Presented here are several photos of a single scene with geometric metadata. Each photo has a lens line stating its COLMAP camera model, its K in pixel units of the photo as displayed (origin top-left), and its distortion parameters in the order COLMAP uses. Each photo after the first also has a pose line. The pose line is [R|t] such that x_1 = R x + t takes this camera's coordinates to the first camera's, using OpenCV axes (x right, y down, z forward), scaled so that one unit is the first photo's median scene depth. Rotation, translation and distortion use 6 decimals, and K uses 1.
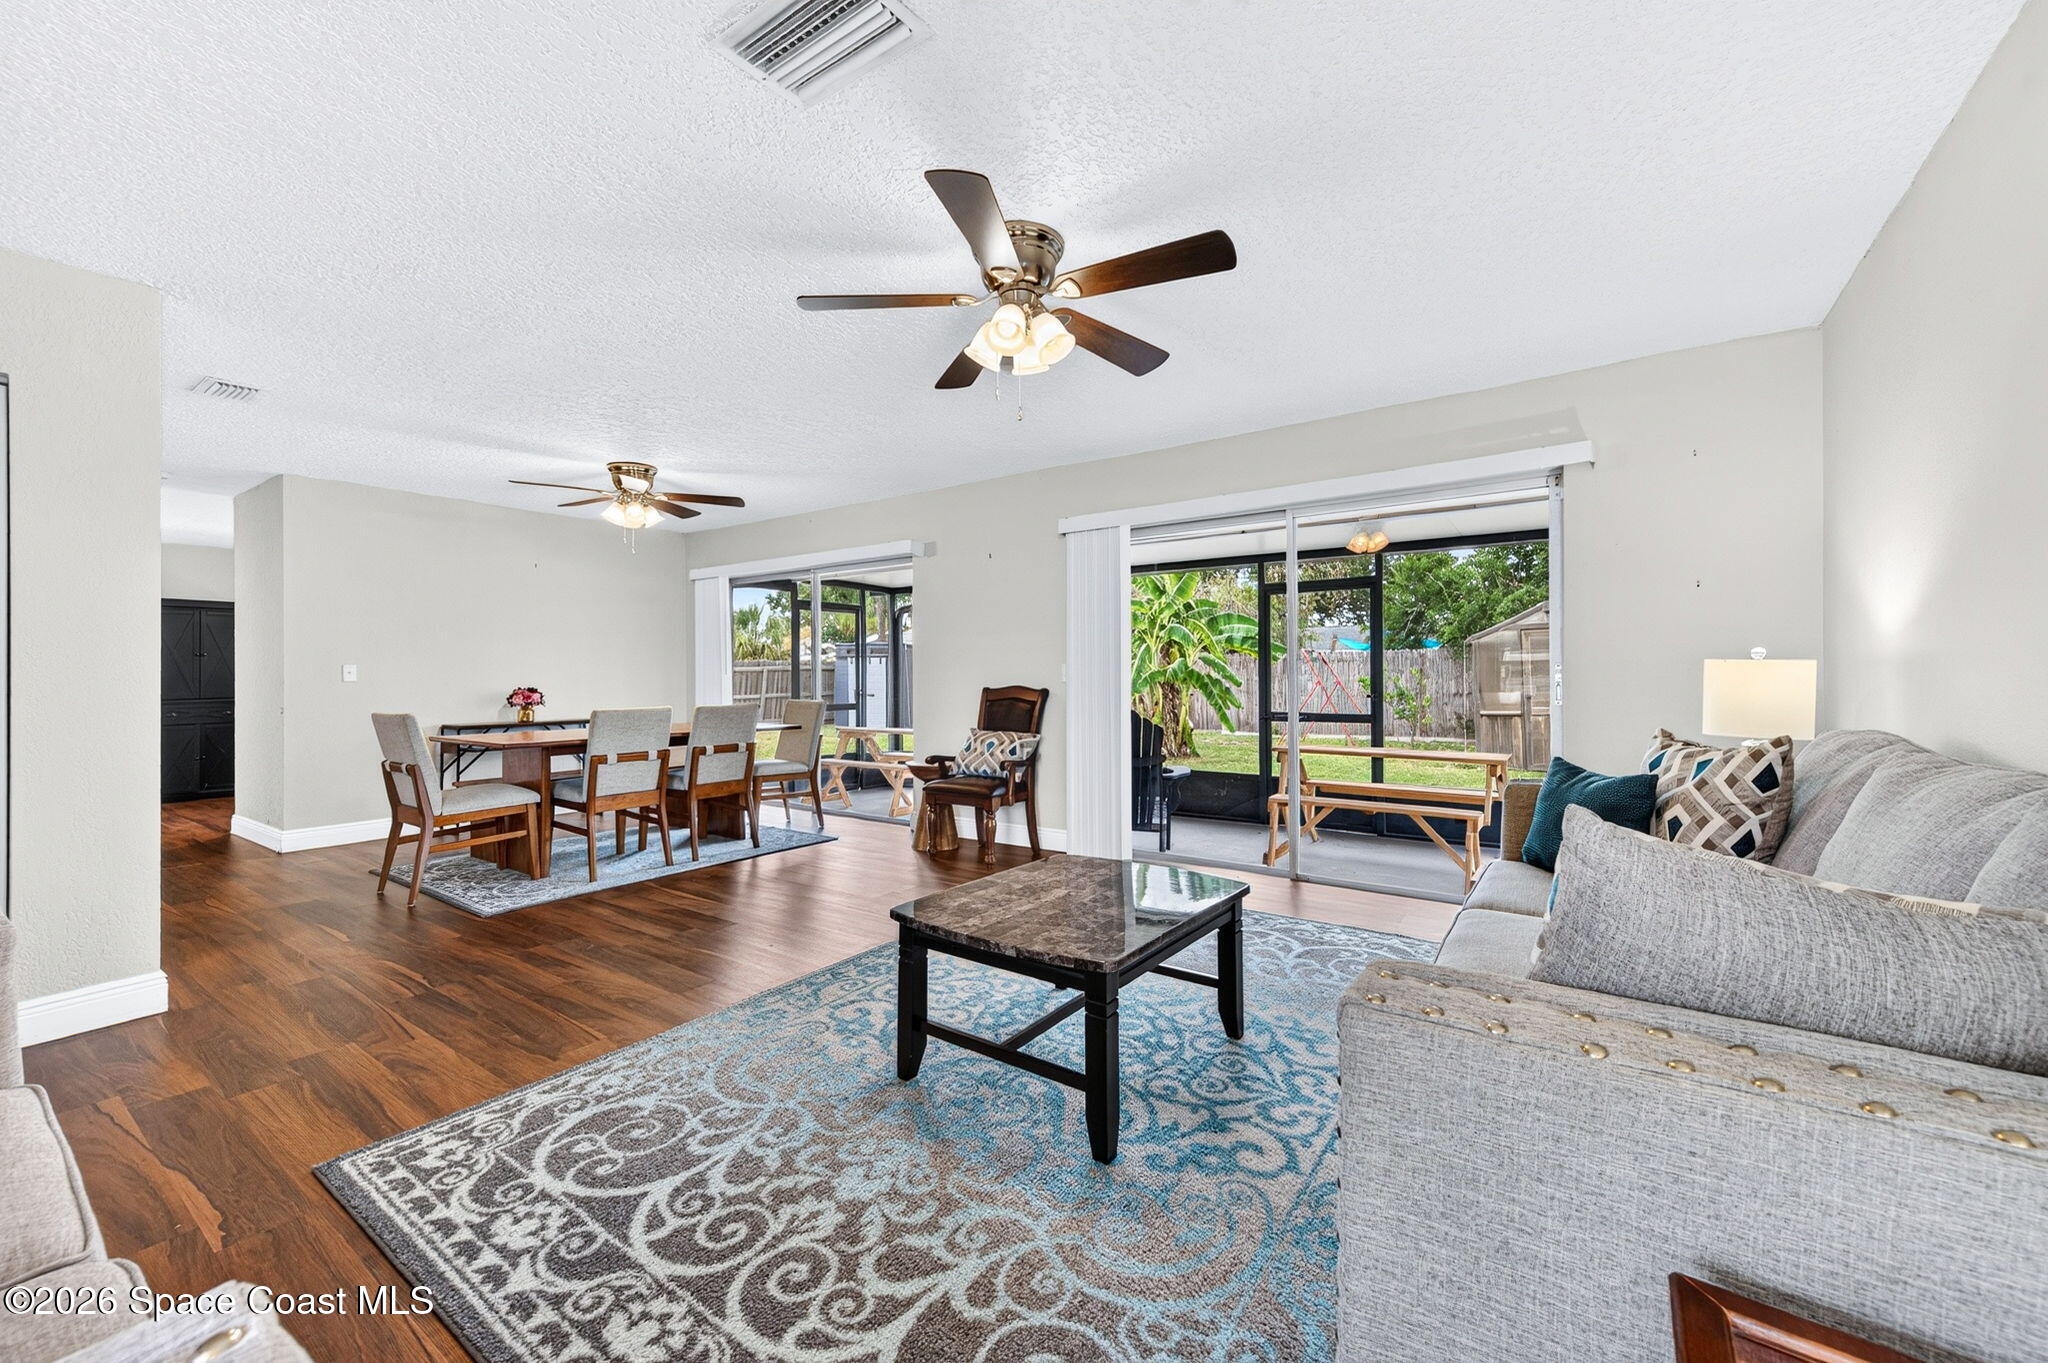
lens RADIAL K [[808.0, 0, 1061.3], [0, 808.0, 681.9], [0, 0, 1]] dist [0.011673, 0.000045]
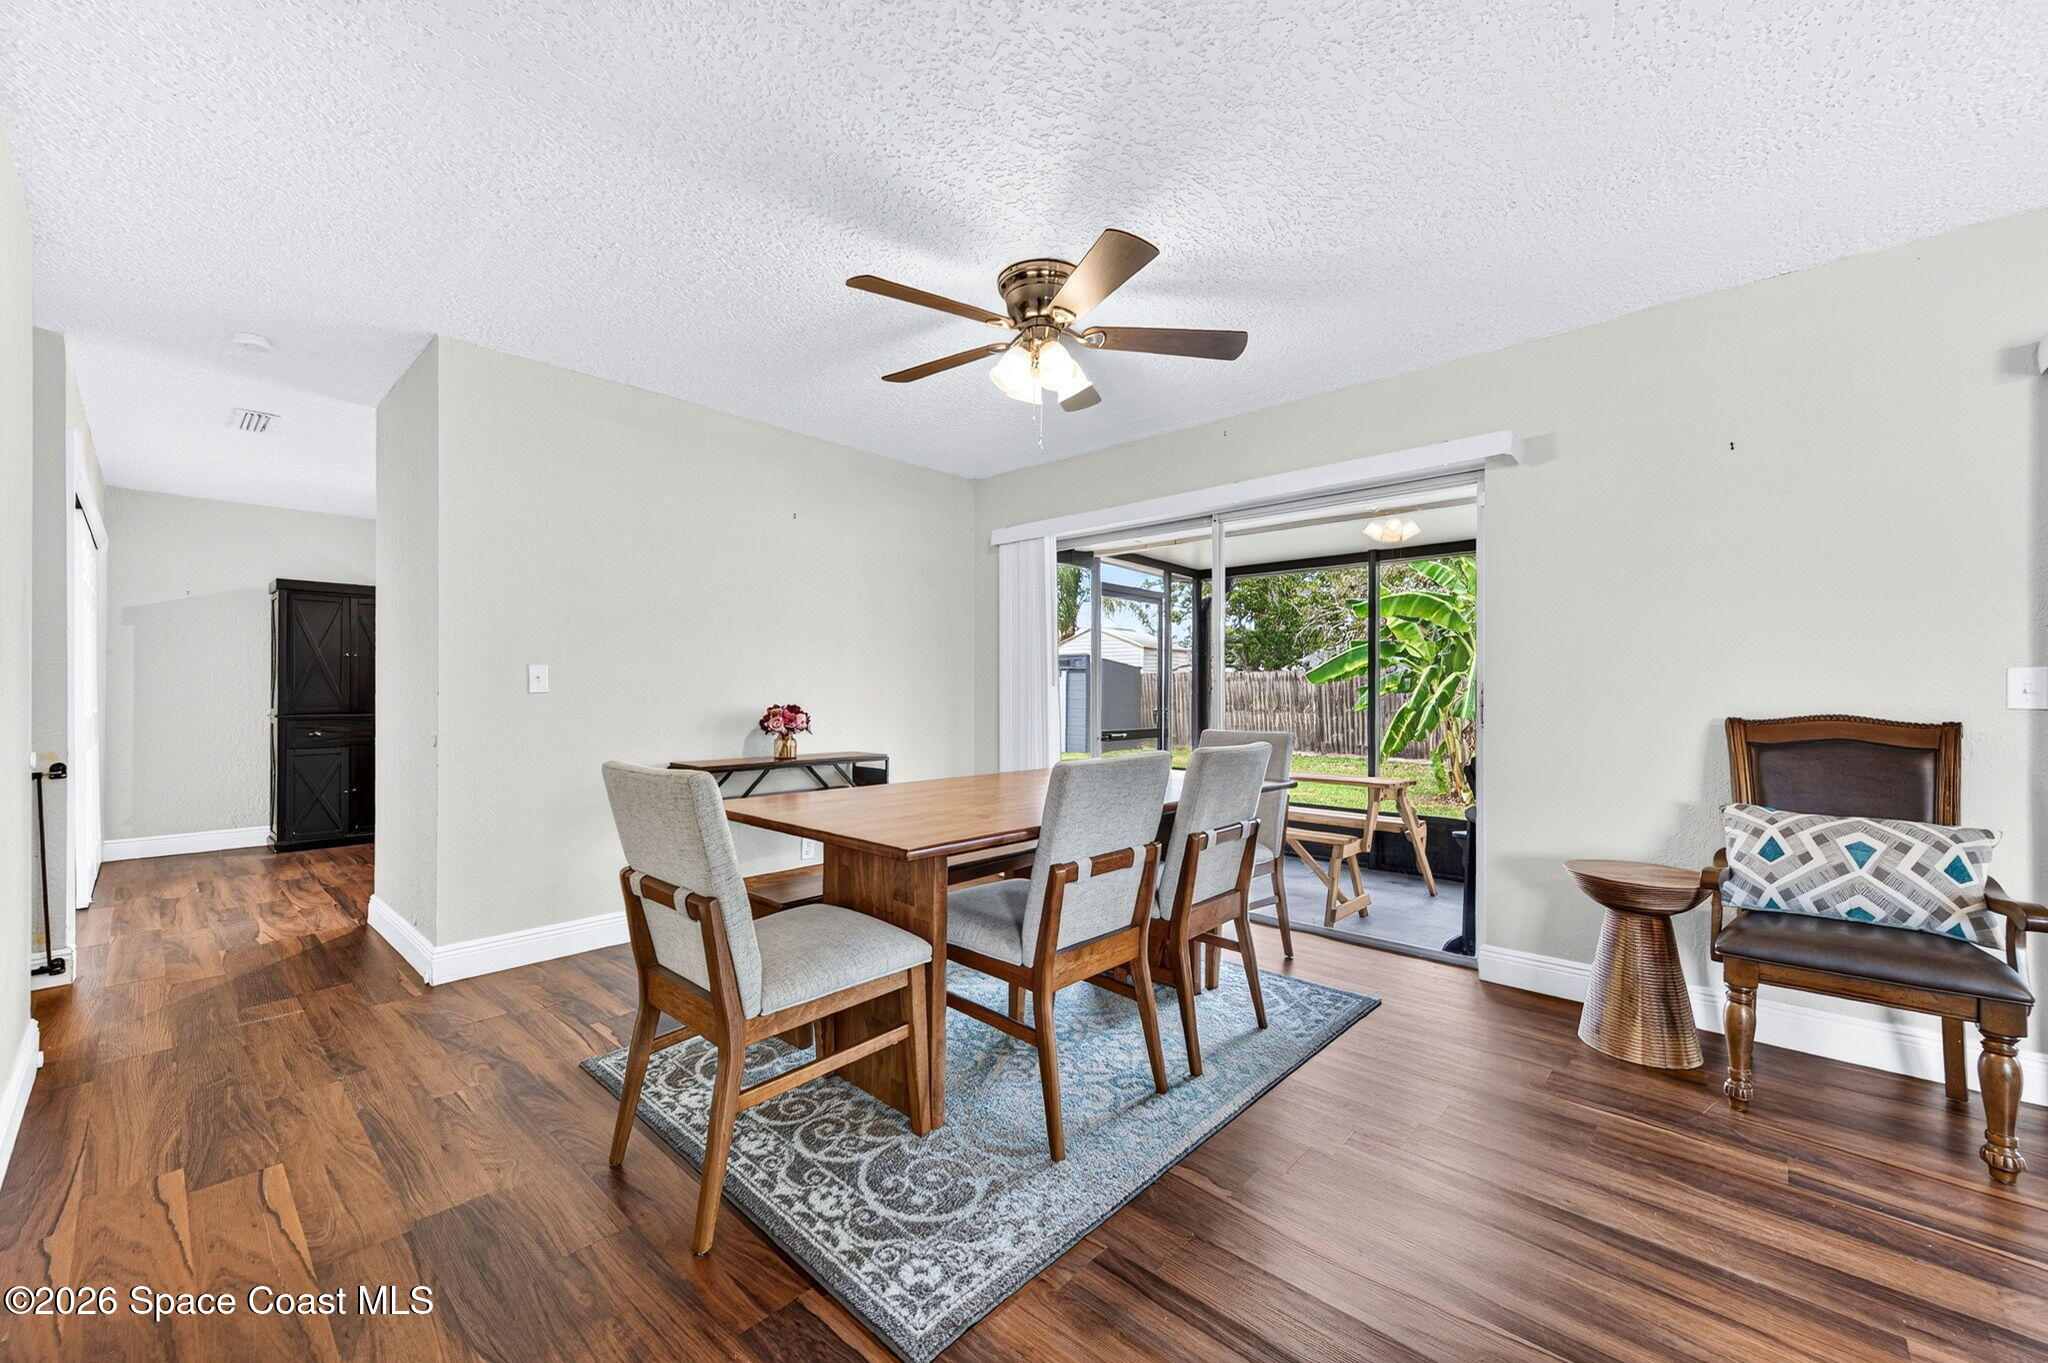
lens RADIAL K [[808.0, 0, 1018.7], [0, 808.0, 674.4], [0, 0, 1]] dist [0.011673, 0.000045]
pose [[0.991714, 0.004044, -0.128400, -1.209845], [-0.005886, 0.999885, -0.013972, -0.020509], [0.128329, 0.014612, 0.991624, 1.245532]]
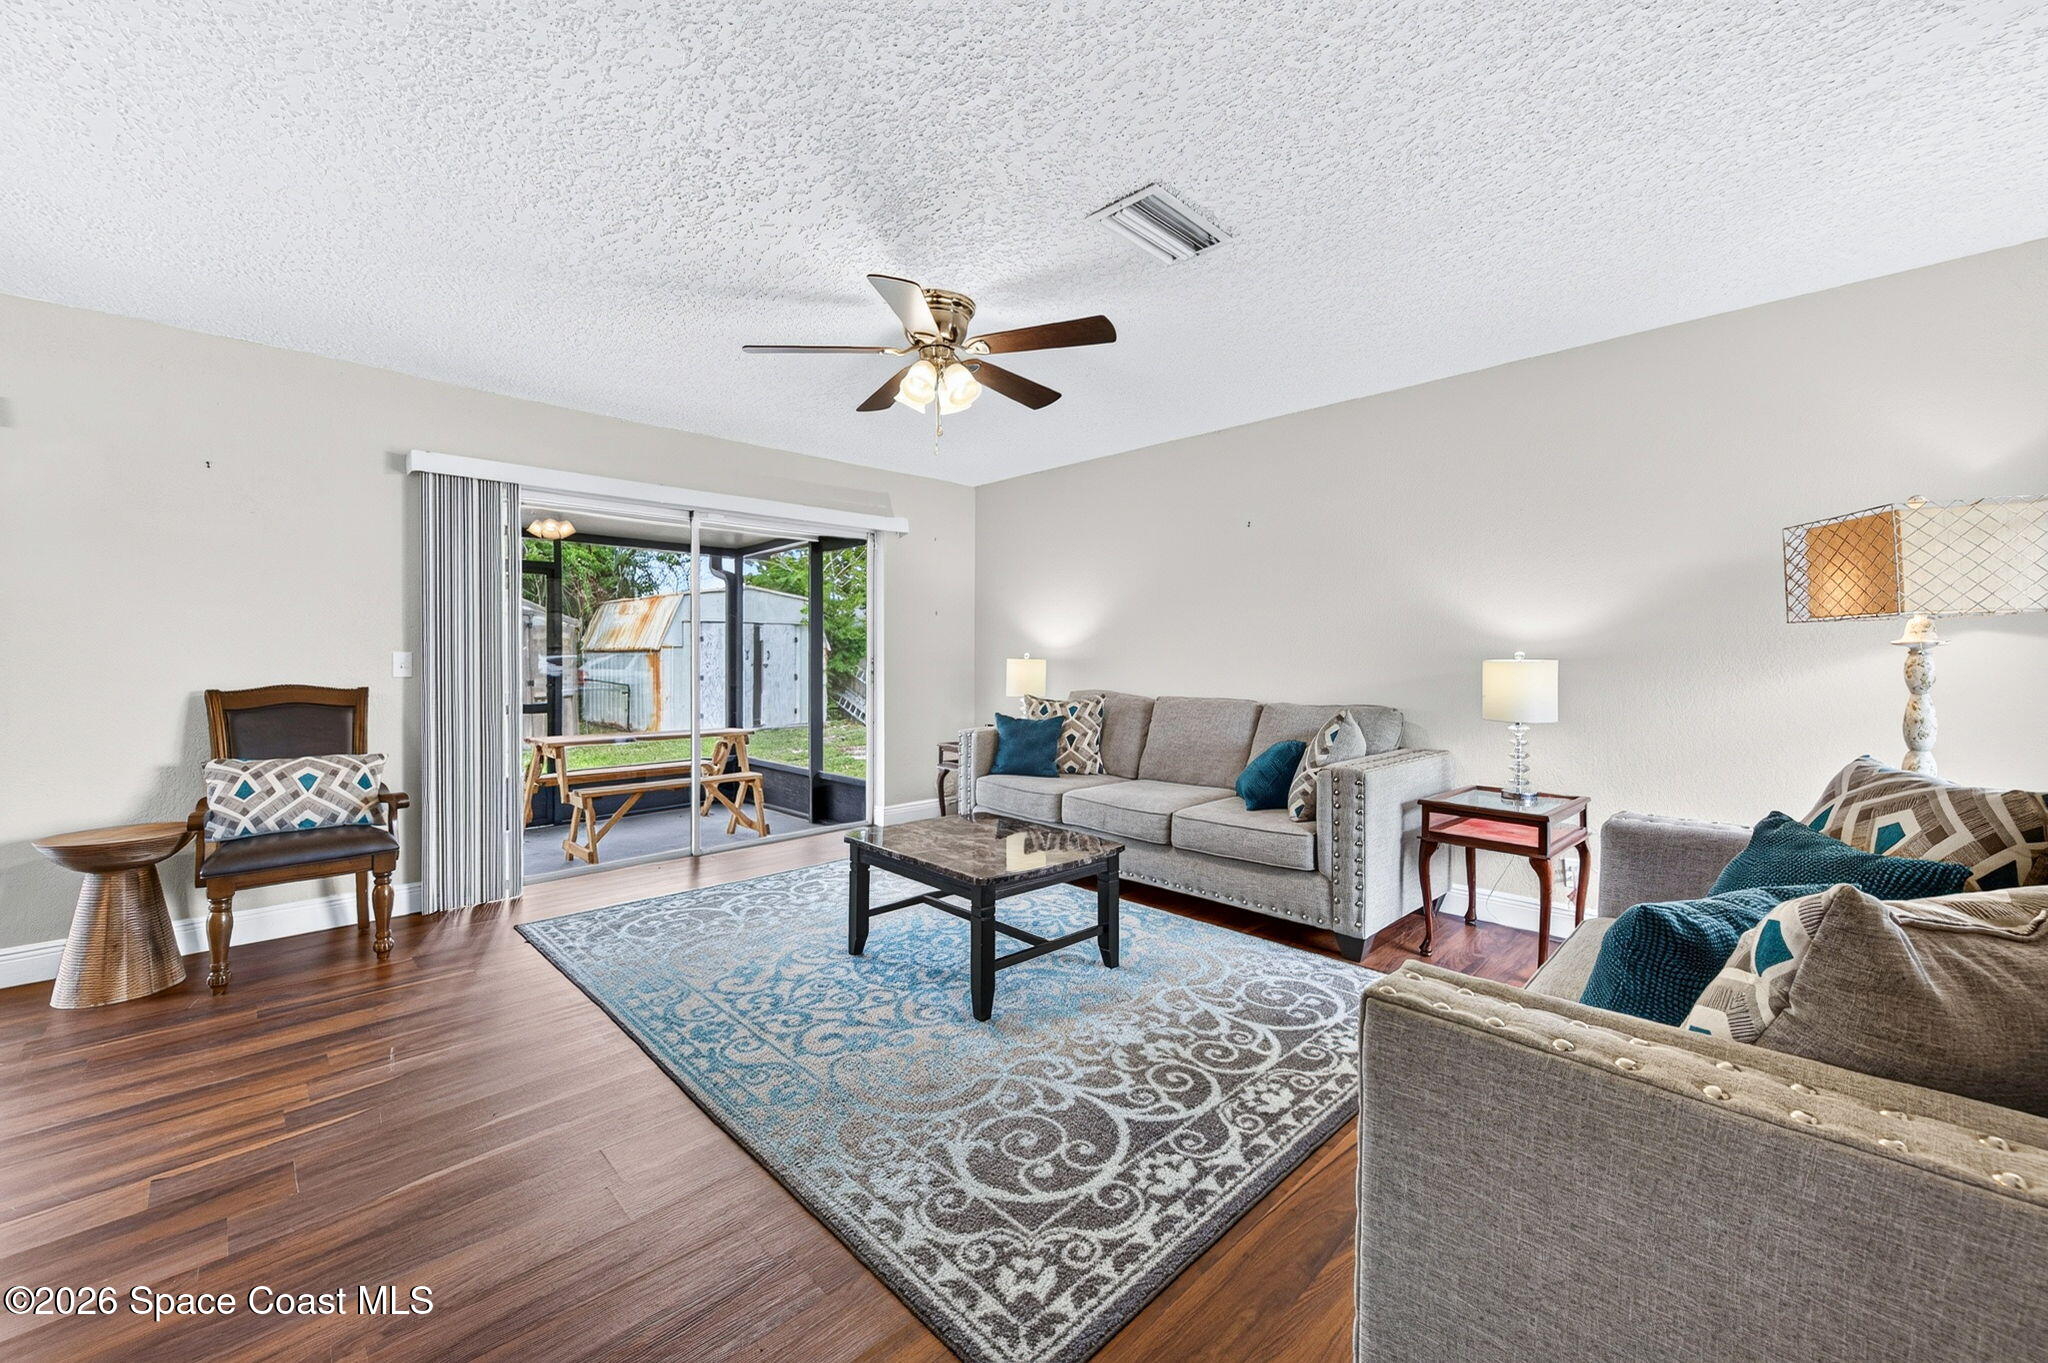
lens RADIAL K [[808.0, 0, 1017.2], [0, 808.0, 673.4], [0, 0, 1]] dist [0.011673, 0.000045]
pose [[0.185443, -0.009782, 0.982606, -1.512469], [0.007119, 0.999938, 0.008611, -0.012727], [-0.982629, 0.005398, 0.185501, 0.854071]]
